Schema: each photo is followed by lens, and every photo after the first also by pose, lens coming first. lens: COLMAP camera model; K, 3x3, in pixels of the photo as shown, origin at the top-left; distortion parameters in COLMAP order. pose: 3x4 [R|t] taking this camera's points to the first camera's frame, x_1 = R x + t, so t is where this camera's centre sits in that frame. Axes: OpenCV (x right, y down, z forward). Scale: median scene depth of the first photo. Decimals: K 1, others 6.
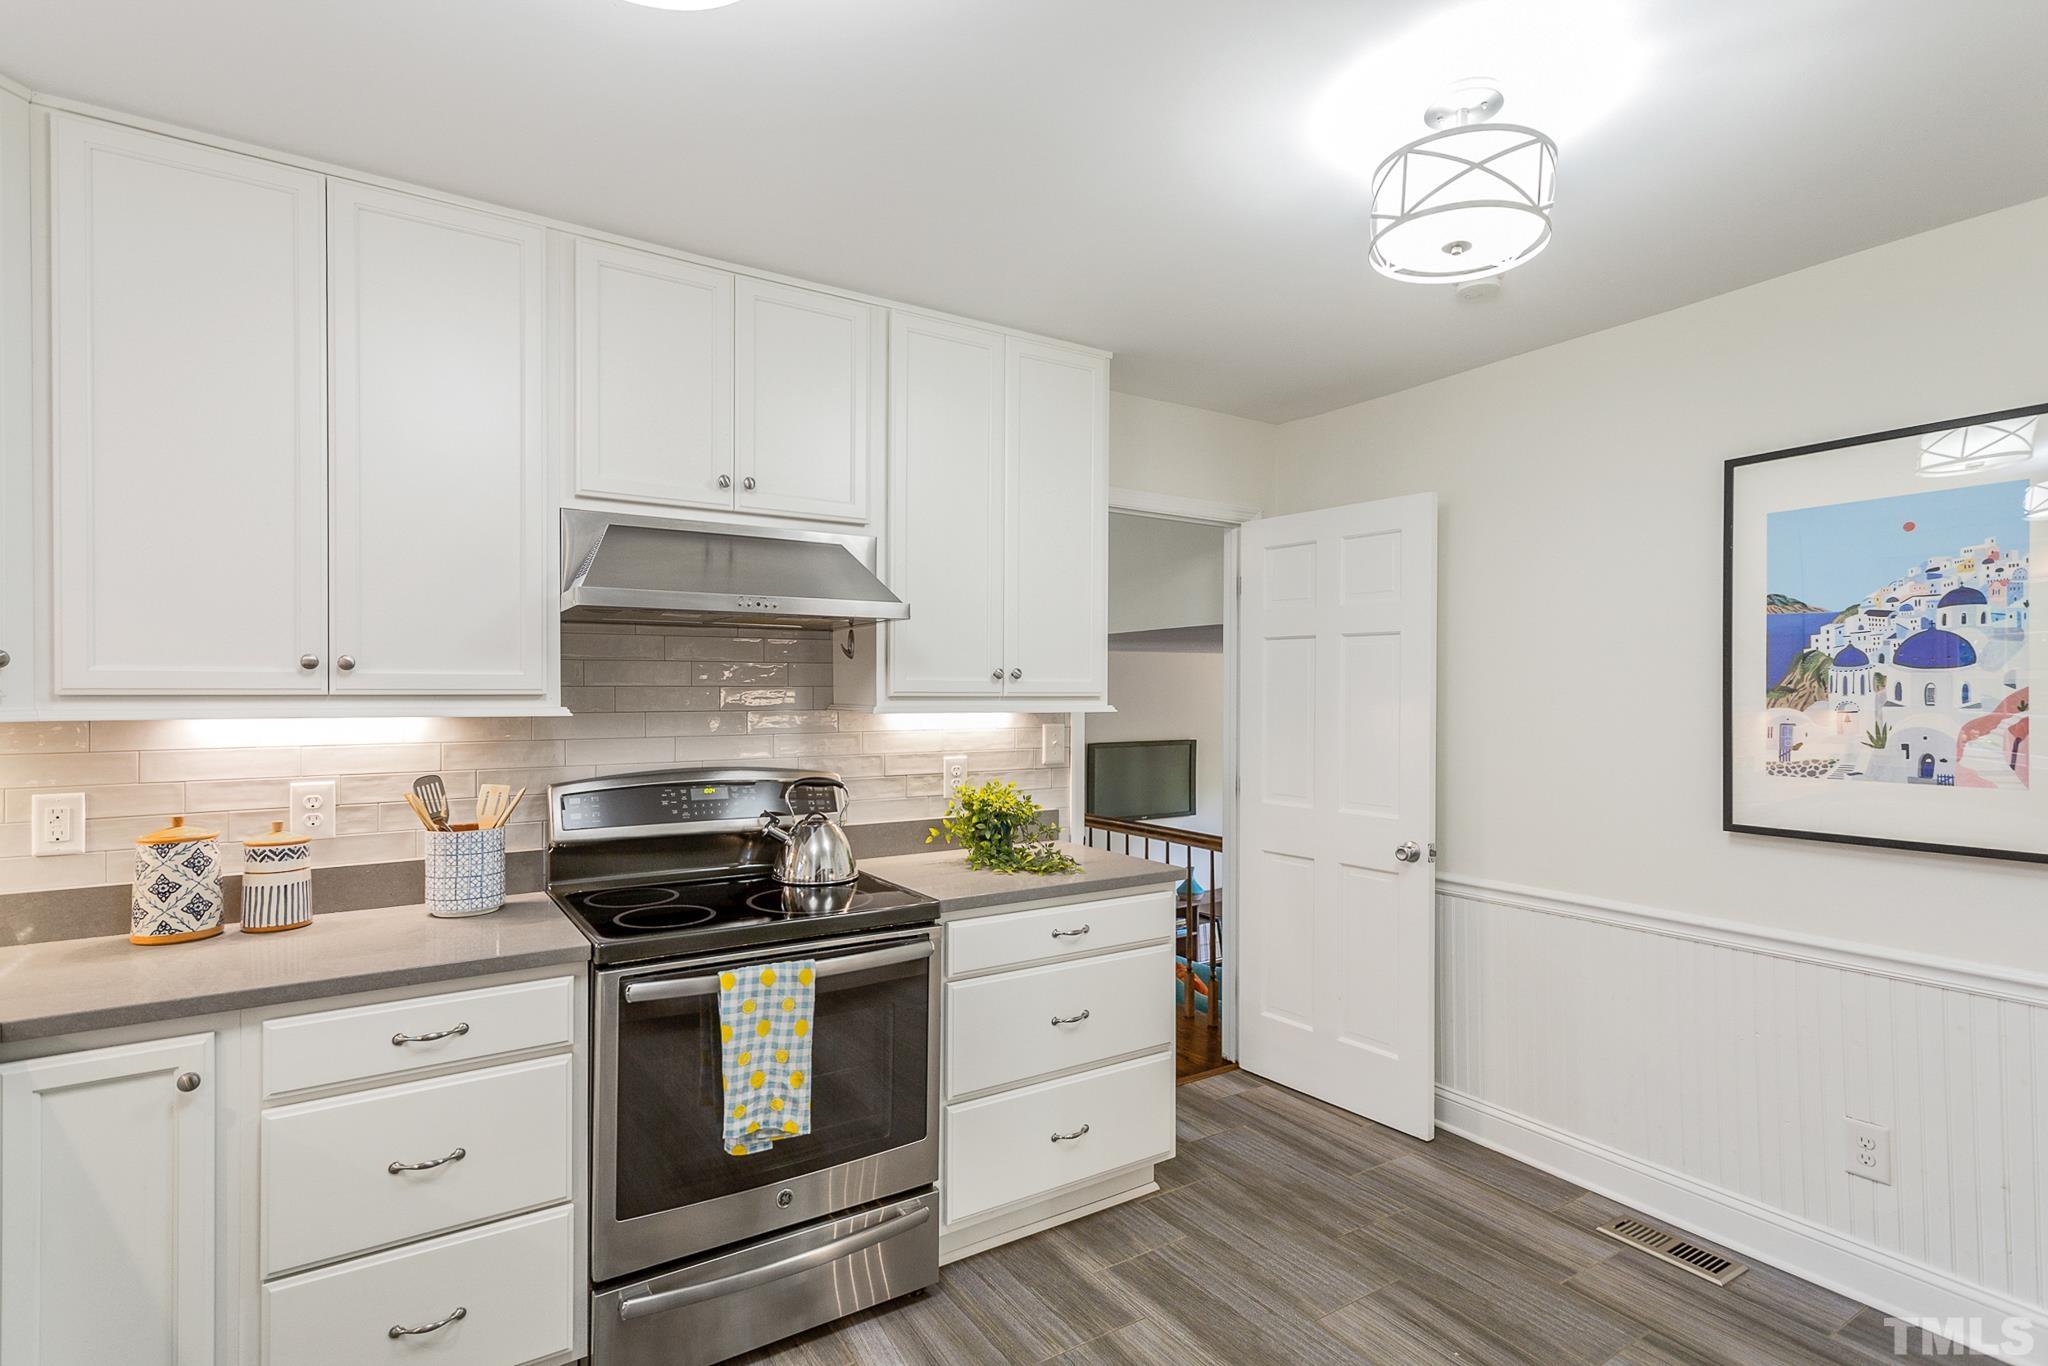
lens RADIAL K [[975.8, 0, 1013.2], [0, 975.8, 694.2], [0, 0, 1]] dist [0.000641, 0.000444]
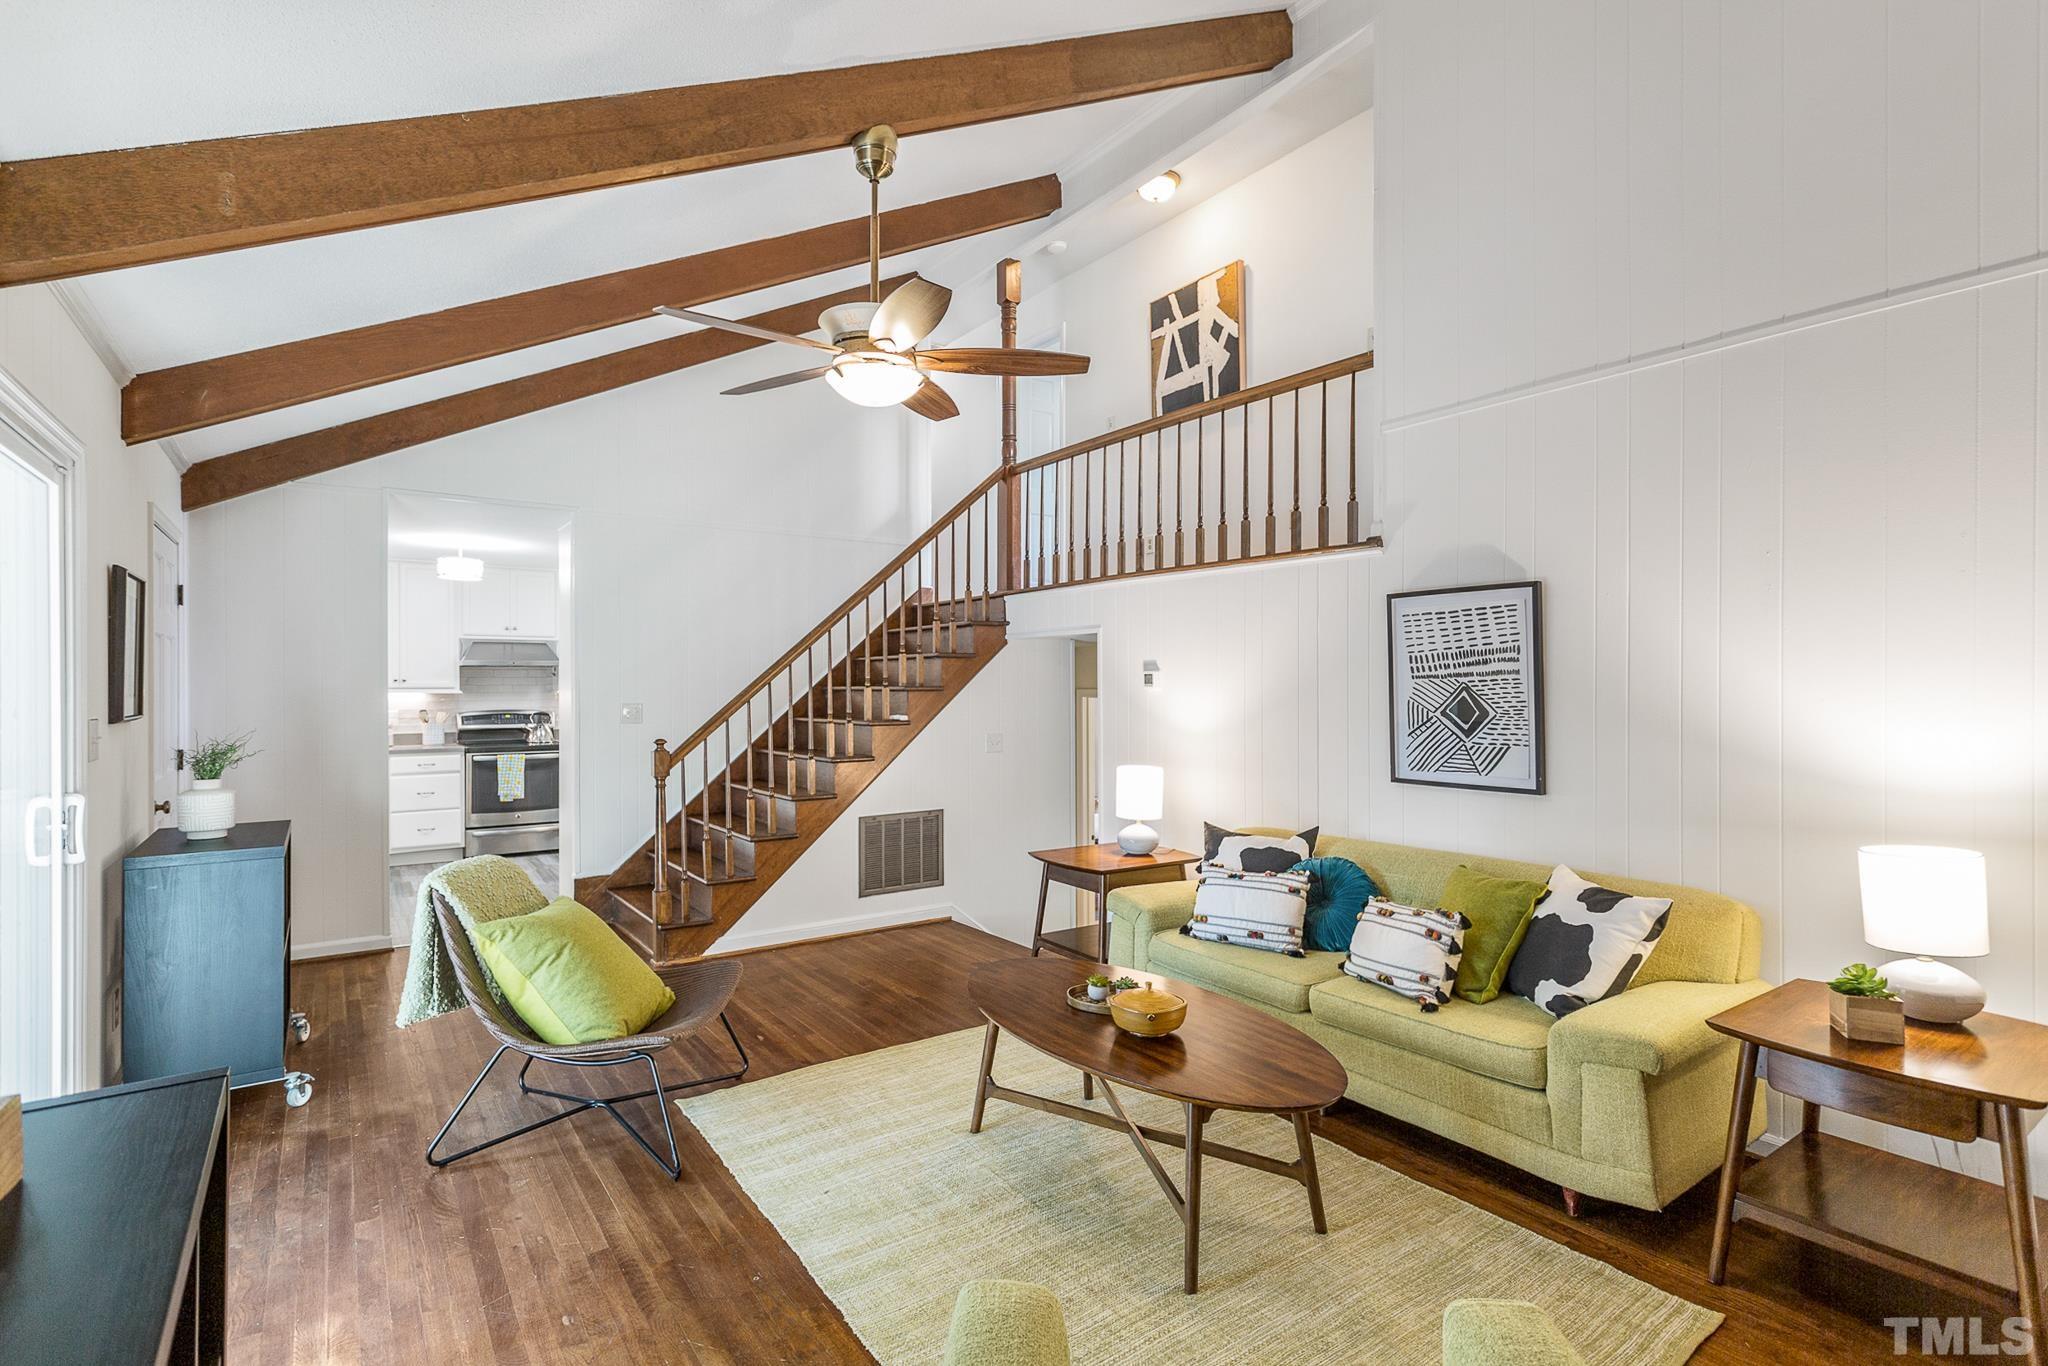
lens RADIAL K [[975.8, 0, 1013.2], [0, 975.8, 694.2], [0, 0, 1]] dist [0.000641, 0.000444]
pose [[0.999375, -0.007191, 0.034606, 1.639144], [0.006849, 0.999927, 0.009975, 0.001841], [-0.034675, -0.009731, 0.999351, -3.014188]]
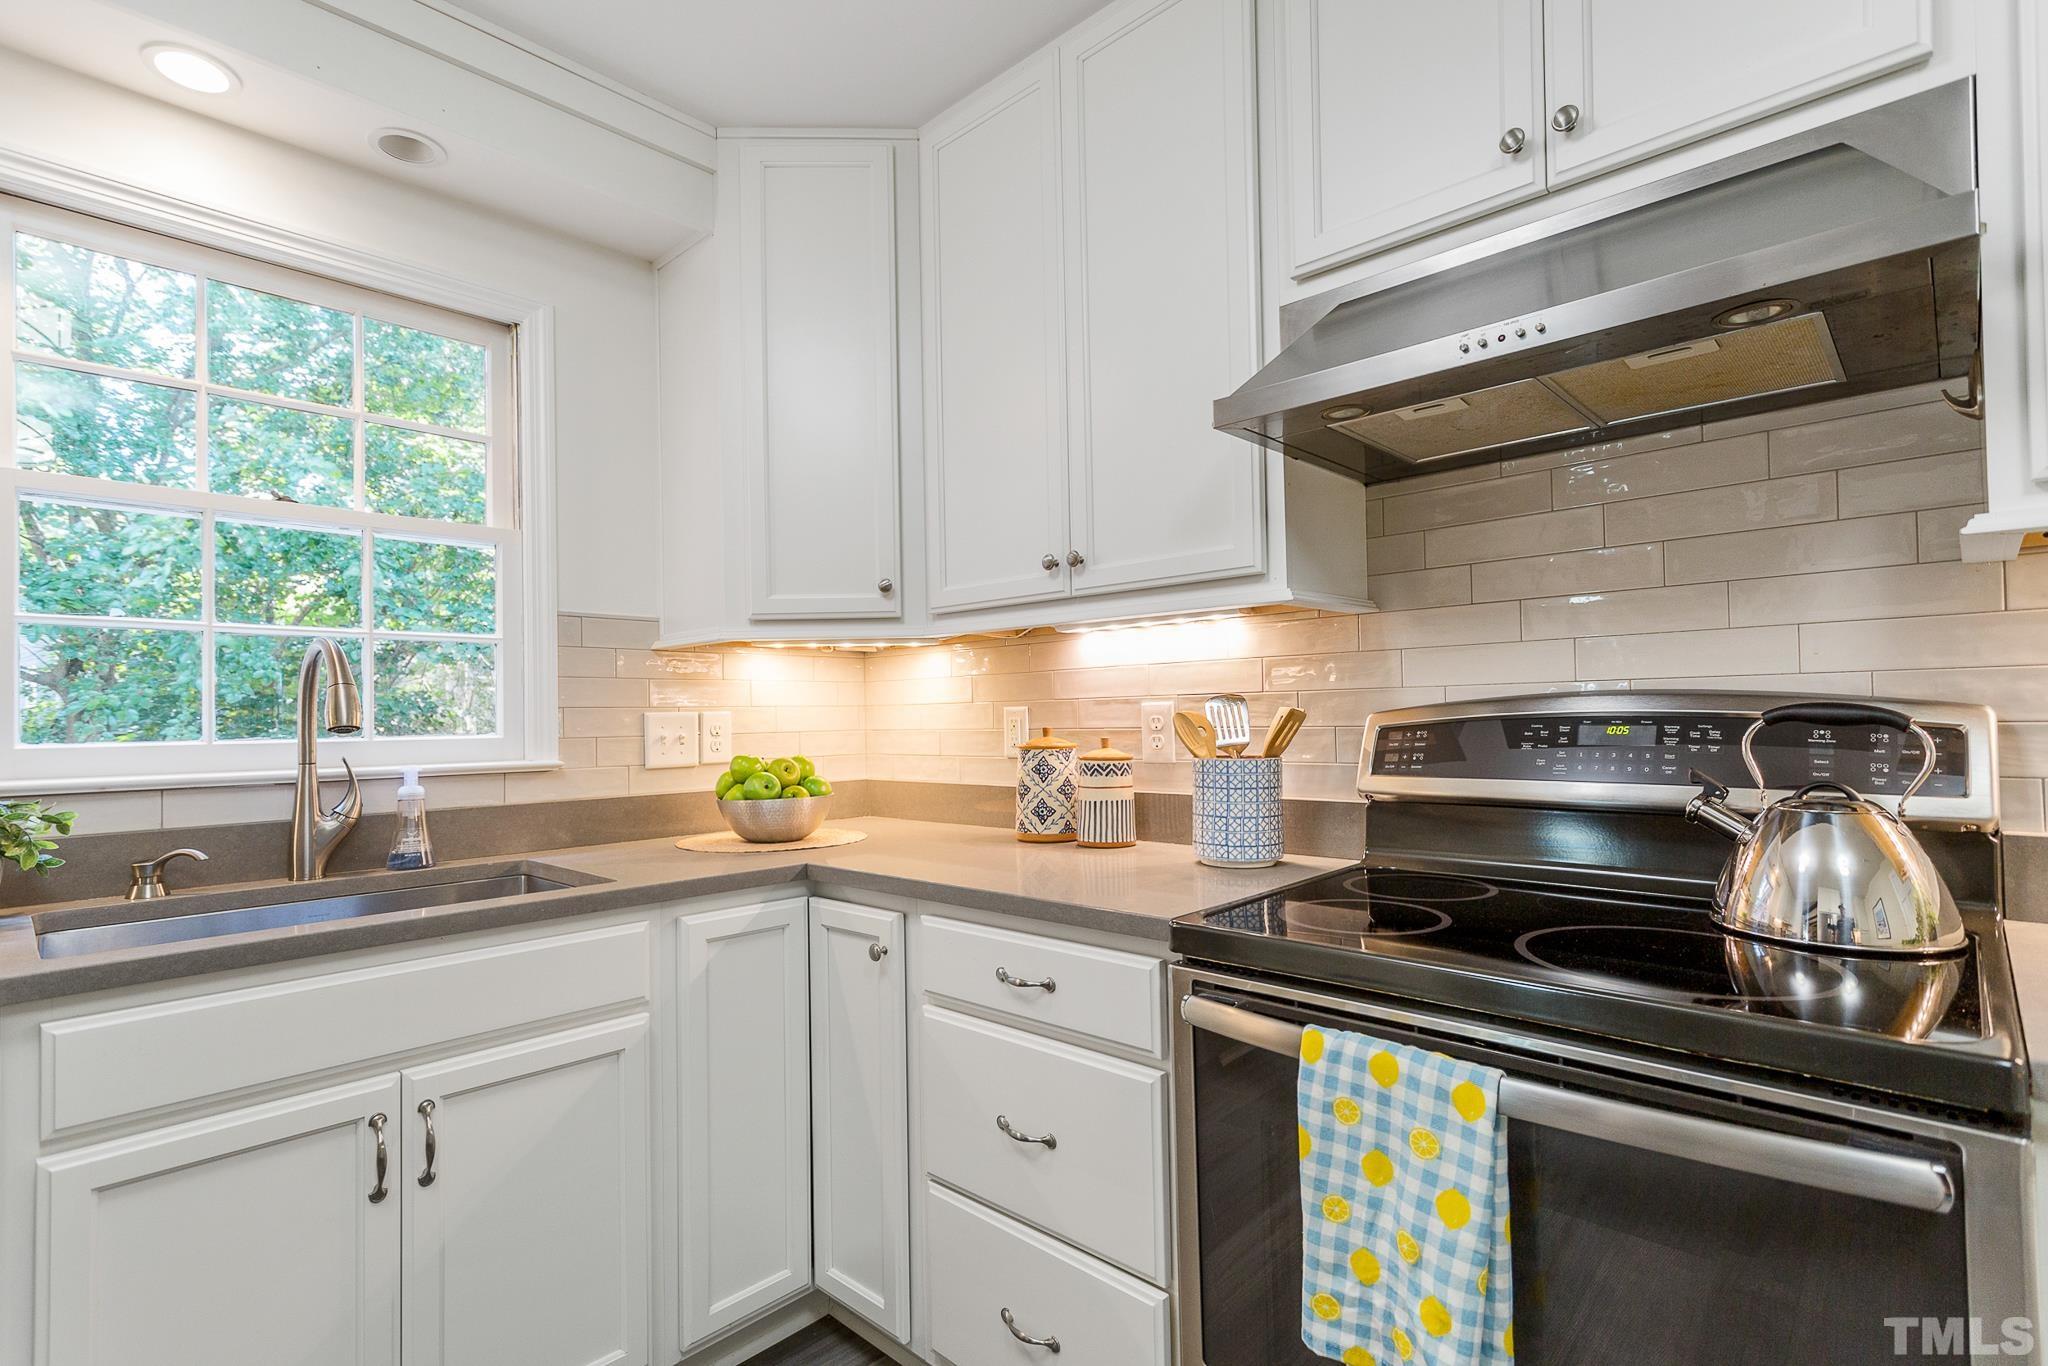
lens RADIAL K [[983.2, 0, 1022.0], [0, 983.2, 698.3], [0, 0, 1]] dist [0.004461, 0.000998]
pose [[0.229388, -0.021415, -0.973100, 0.188039], [0.016188, 0.999704, -0.018185, 0.108601], [0.973201, -0.011581, 0.229666, 0.698550]]
